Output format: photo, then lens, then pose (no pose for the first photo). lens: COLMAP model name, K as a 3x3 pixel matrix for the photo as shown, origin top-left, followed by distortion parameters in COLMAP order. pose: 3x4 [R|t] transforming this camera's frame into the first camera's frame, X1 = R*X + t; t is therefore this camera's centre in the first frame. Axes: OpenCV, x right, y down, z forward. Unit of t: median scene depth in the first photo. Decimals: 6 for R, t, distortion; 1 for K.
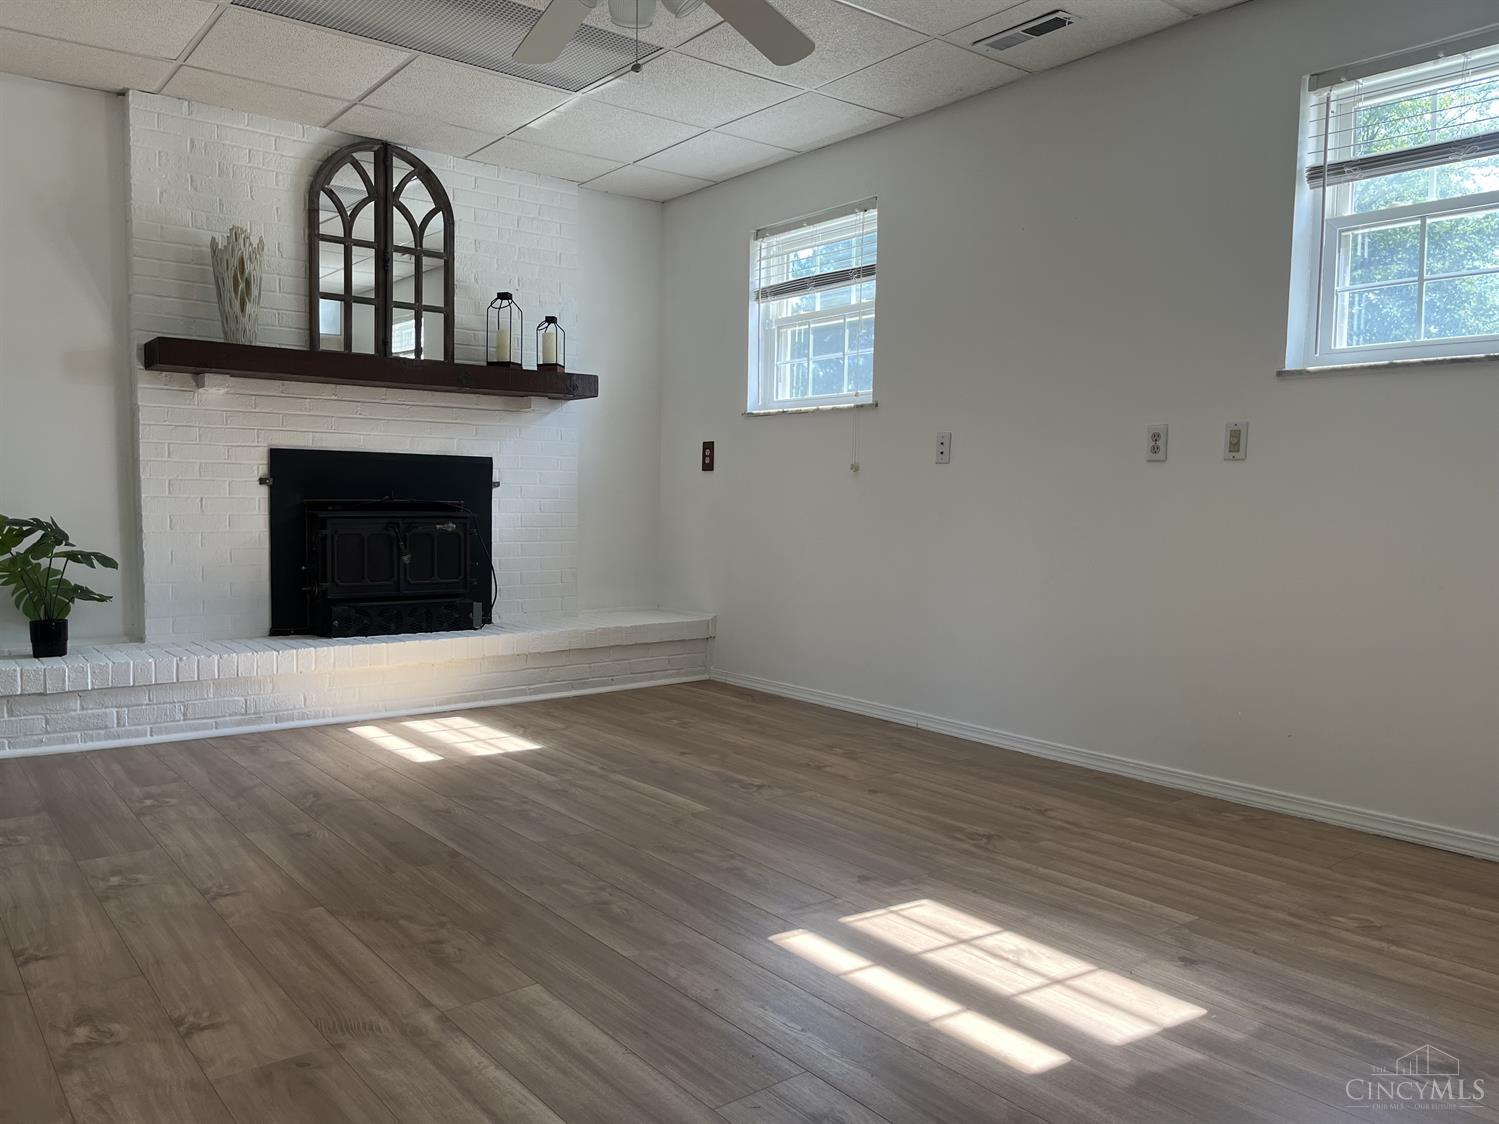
lens RADIAL K [[1164.4, 0, 749.5], [0, 1164.4, 562.0], [0, 0, 1]] dist [0.088162, -0.108785]
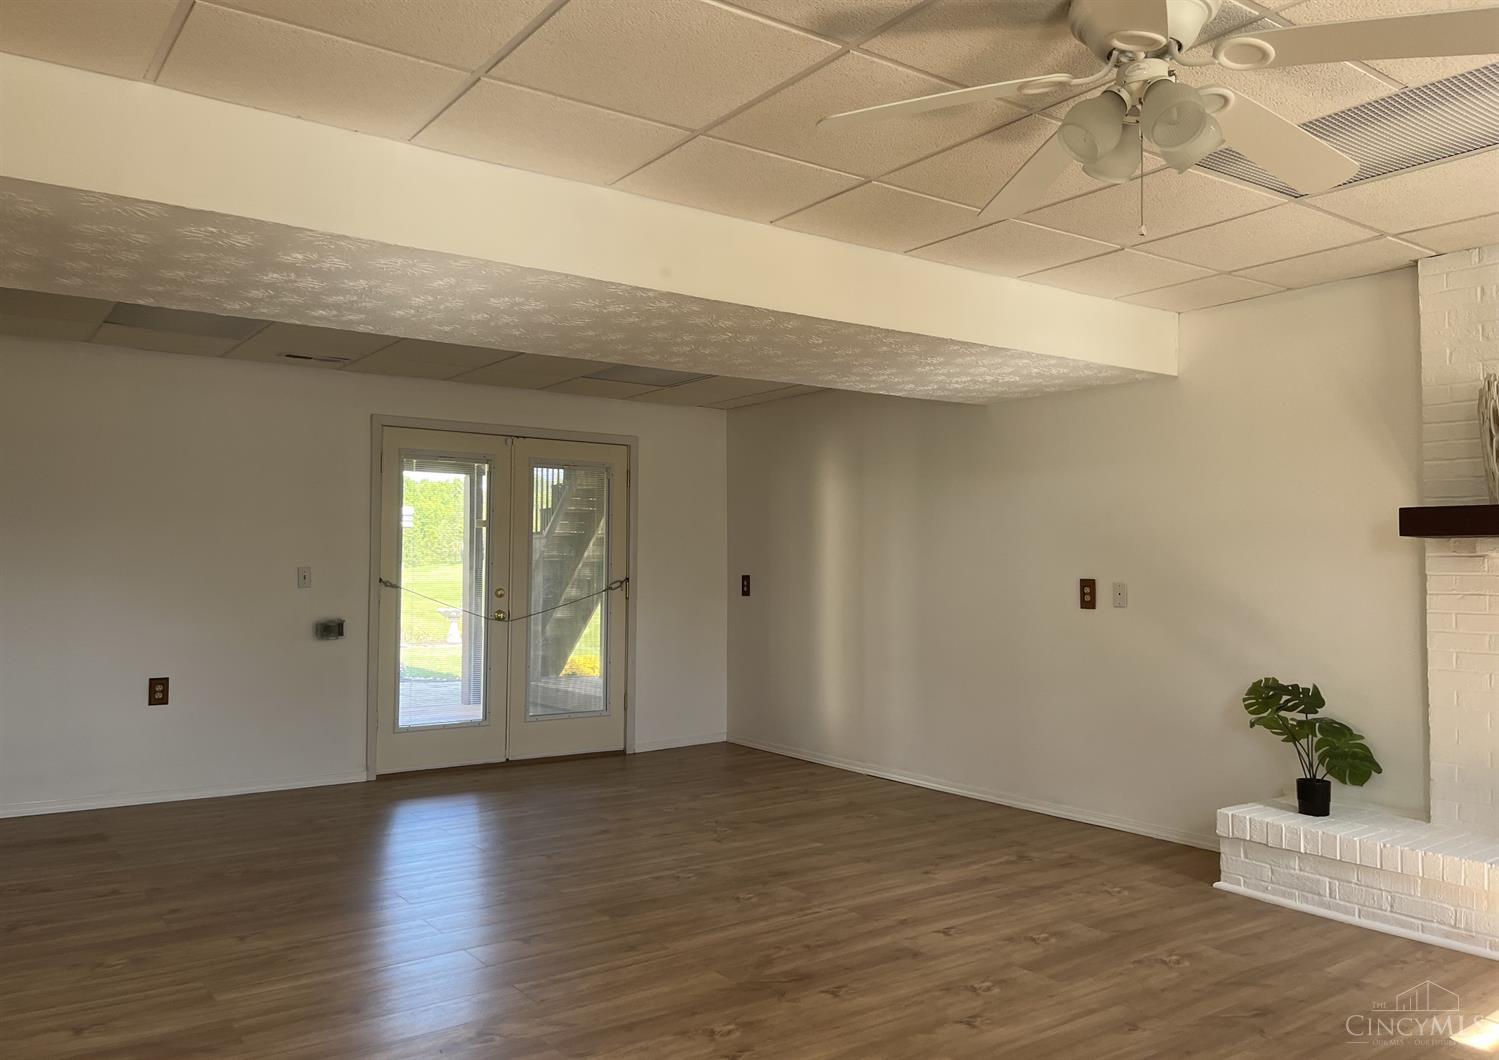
lens RADIAL K [[1096.4, 0, 663.3], [0, 1096.4, 527.4], [0, 0, 1]] dist [0.082795, -0.078063]
pose [[-0.057918, -0.052836, -0.996922, 0.464467], [-0.057570, 0.997114, -0.049502, -0.094783], [0.996660, 0.054525, -0.060792, 0.456940]]
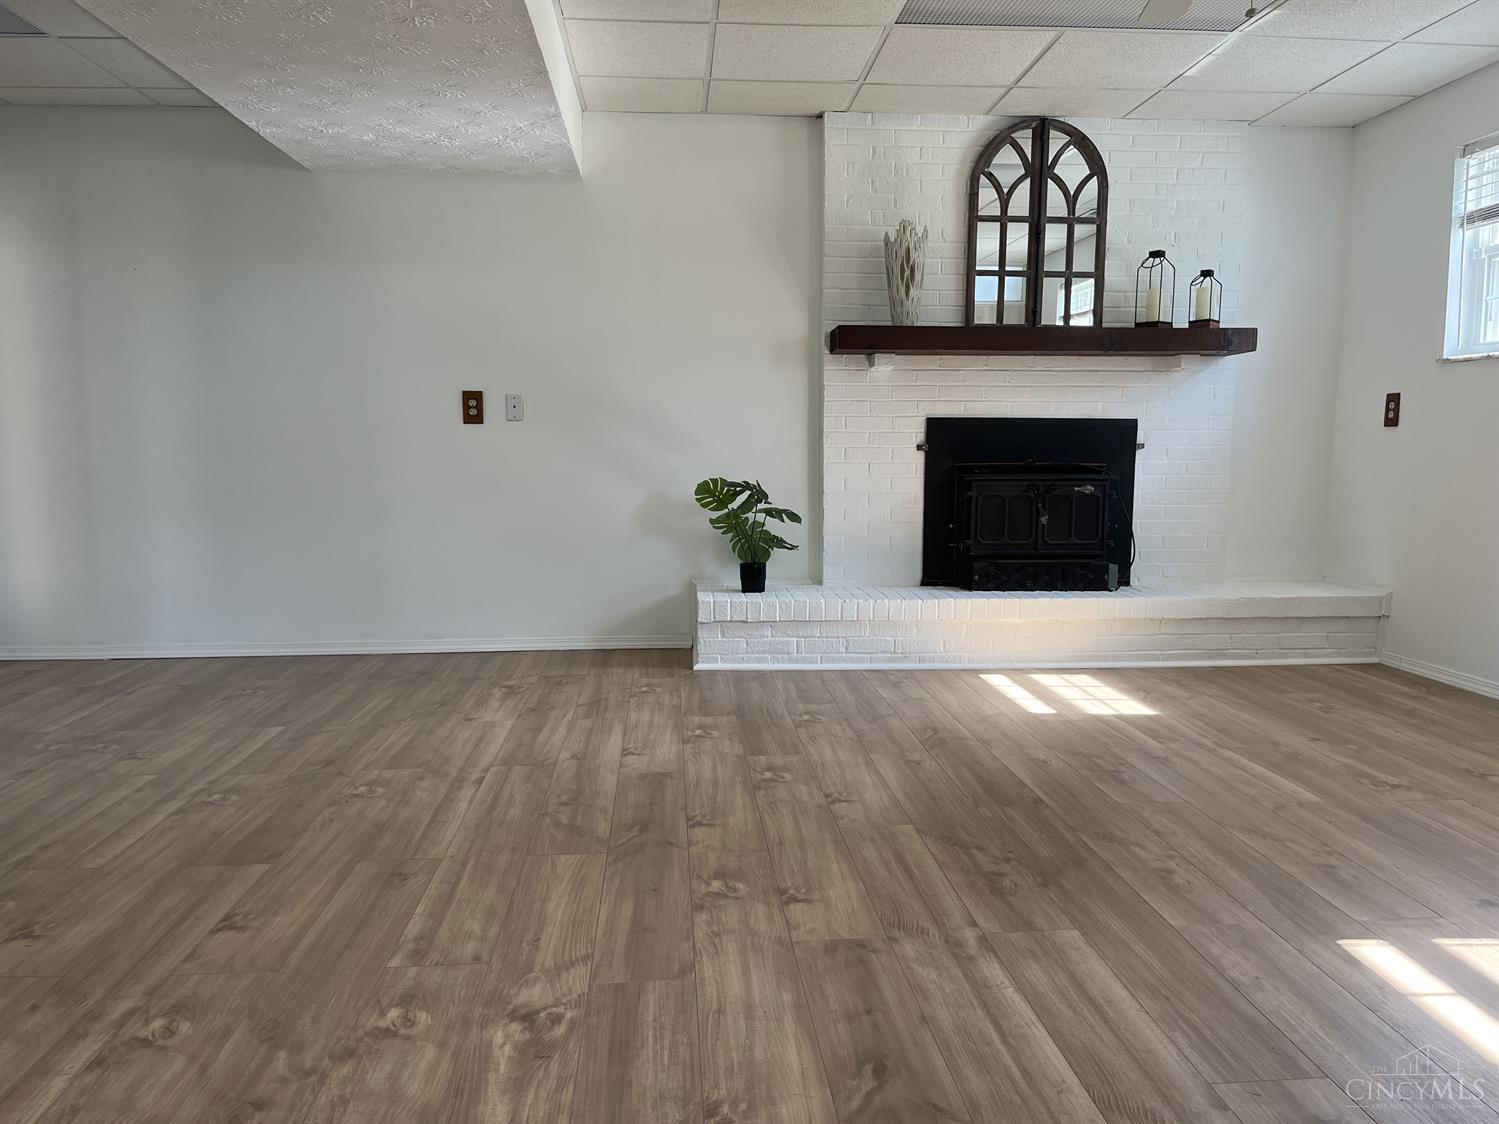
lens RADIAL K [[1164.4, 0, 749.5], [0, 1164.4, 562.0], [0, 0, 1]] dist [0.088162, -0.108785]
pose [[0.835891, 0.045560, -0.547002, 0.072111], [-0.024646, 0.998660, 0.045517, -0.007225], [0.548342, -0.024566, 0.835893, -0.021532]]
